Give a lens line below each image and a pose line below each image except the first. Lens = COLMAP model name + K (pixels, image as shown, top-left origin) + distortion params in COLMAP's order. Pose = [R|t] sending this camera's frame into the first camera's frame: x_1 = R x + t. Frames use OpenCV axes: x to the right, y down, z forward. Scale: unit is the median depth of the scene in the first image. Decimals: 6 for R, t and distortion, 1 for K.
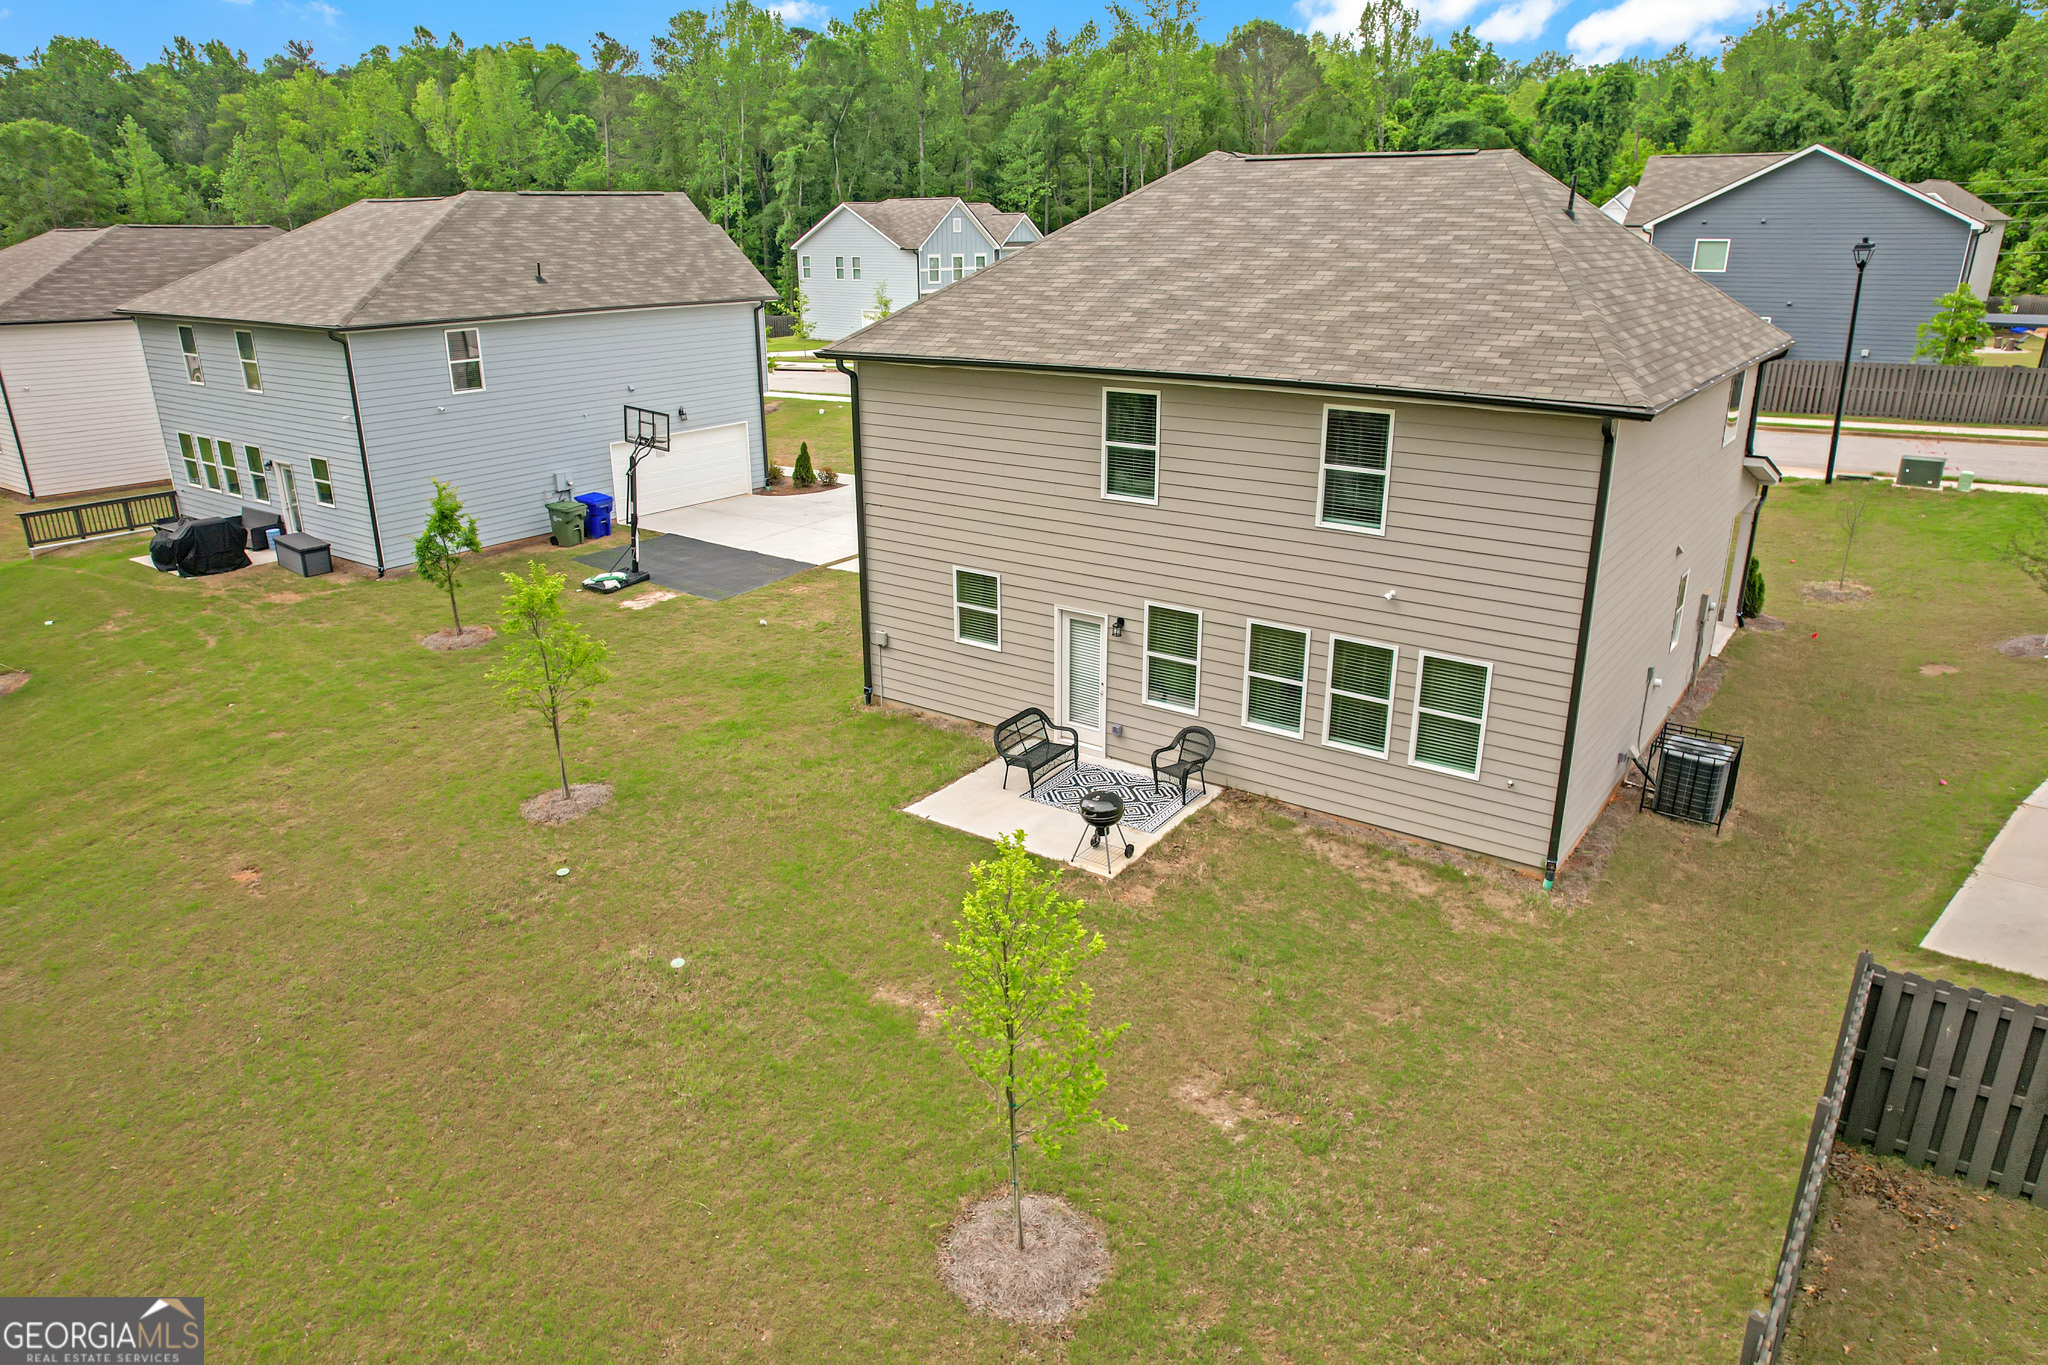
lens RADIAL K [[1321.0, 0, 1015.6], [0, 1321.0, 686.5], [0, 0, 1]] dist [-0.080382, 0.075412]
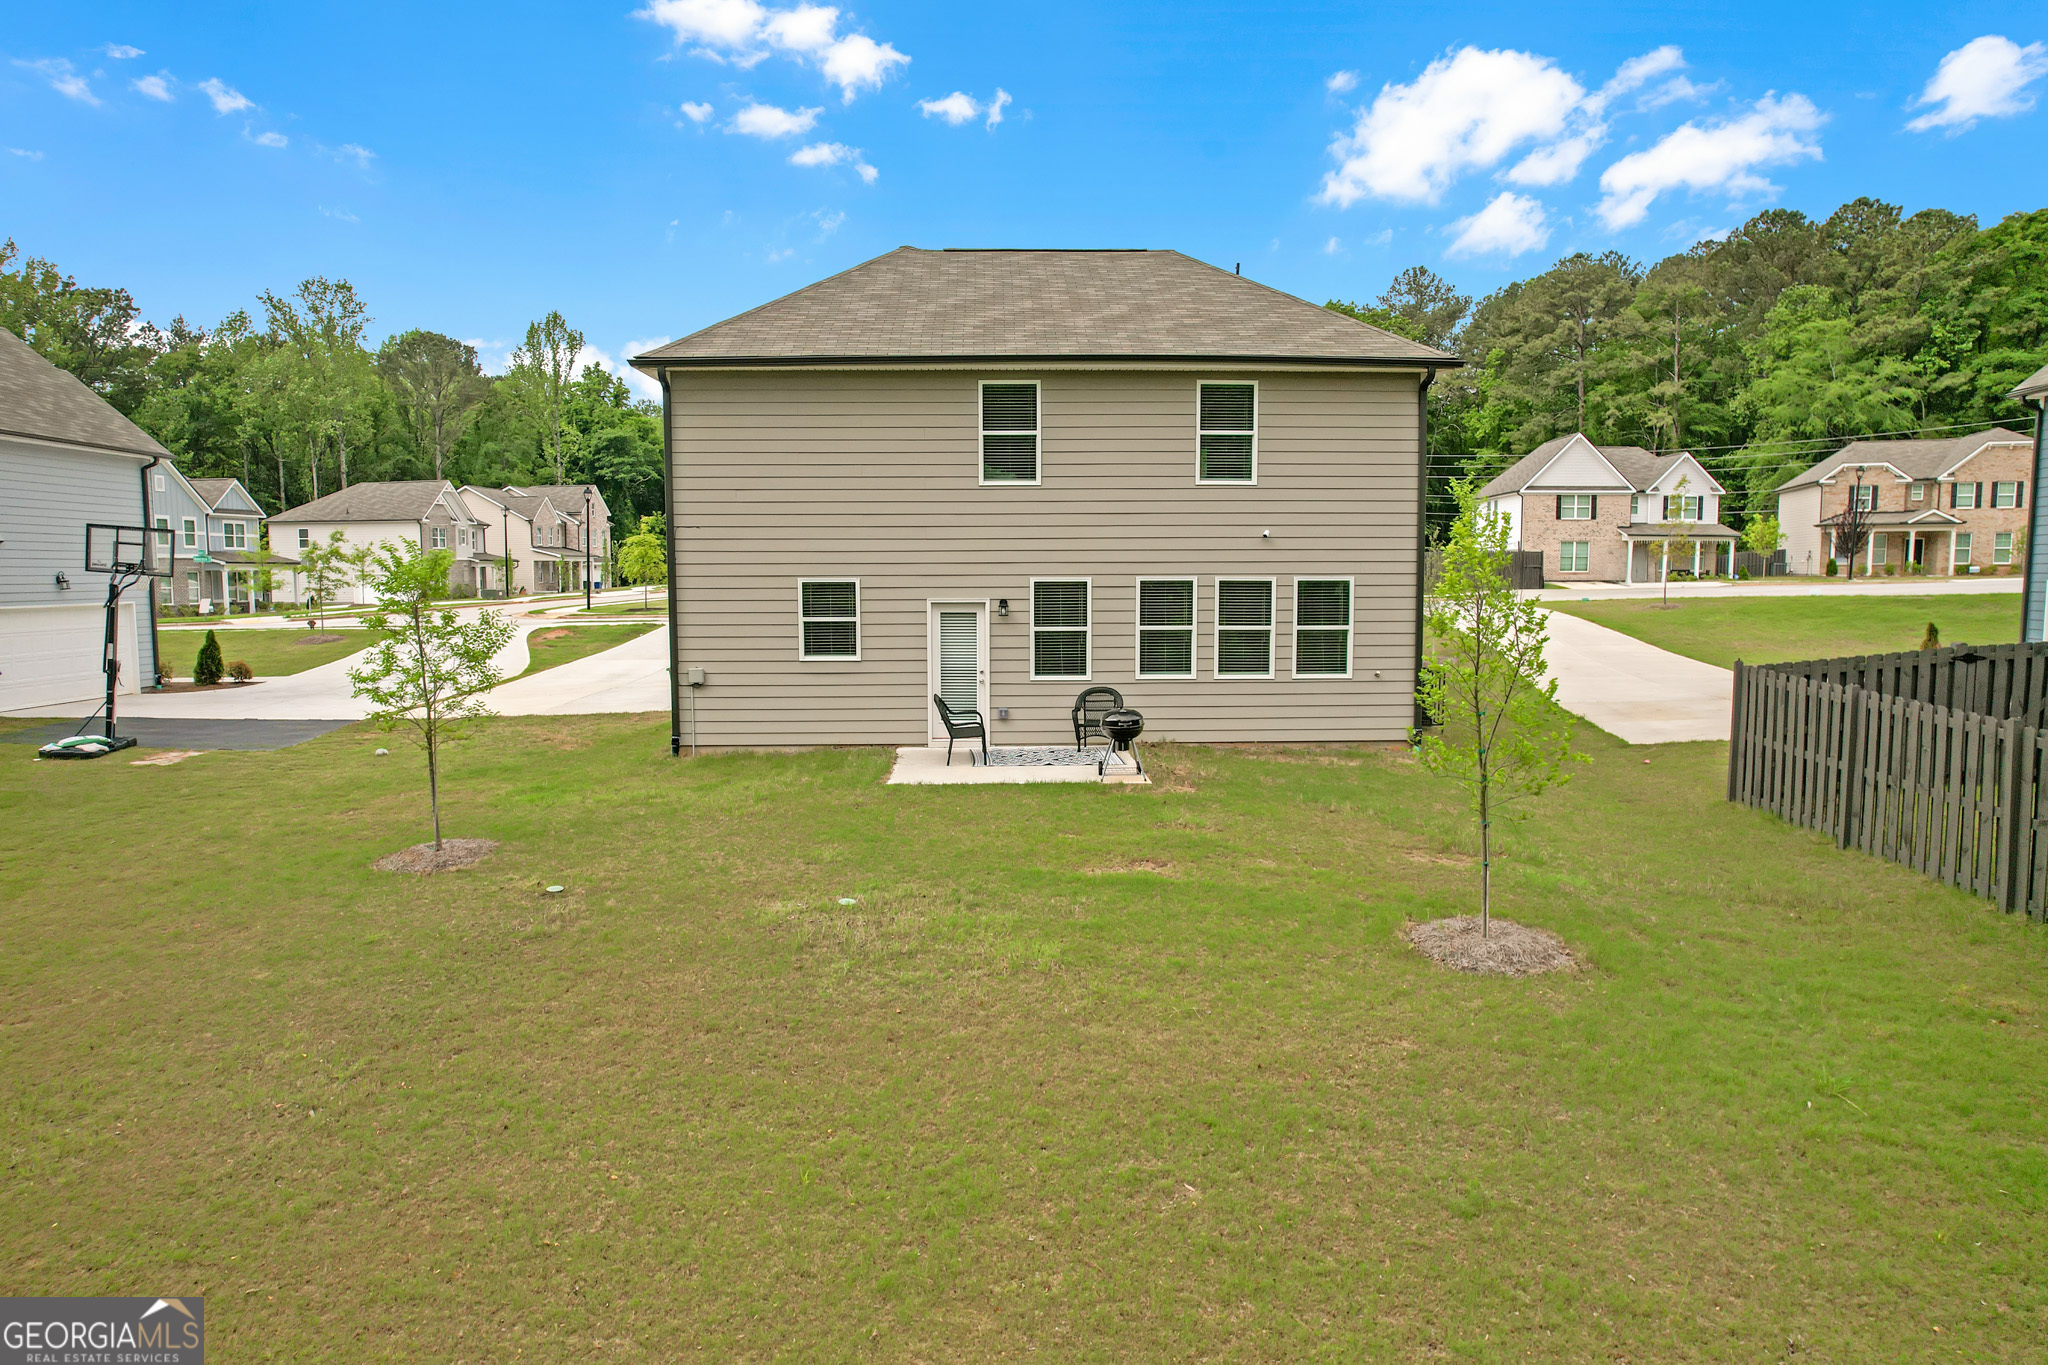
lens RADIAL K [[1321.0, 0, 1015.6], [0, 1321.0, 686.5], [0, 0, 1]] dist [-0.080382, 0.075412]
pose [[0.796891, -0.051981, 0.601882, -0.555624], [0.197264, 0.964071, -0.177915, 0.206118], [-0.571009, 0.260509, 0.778514, 0.201937]]
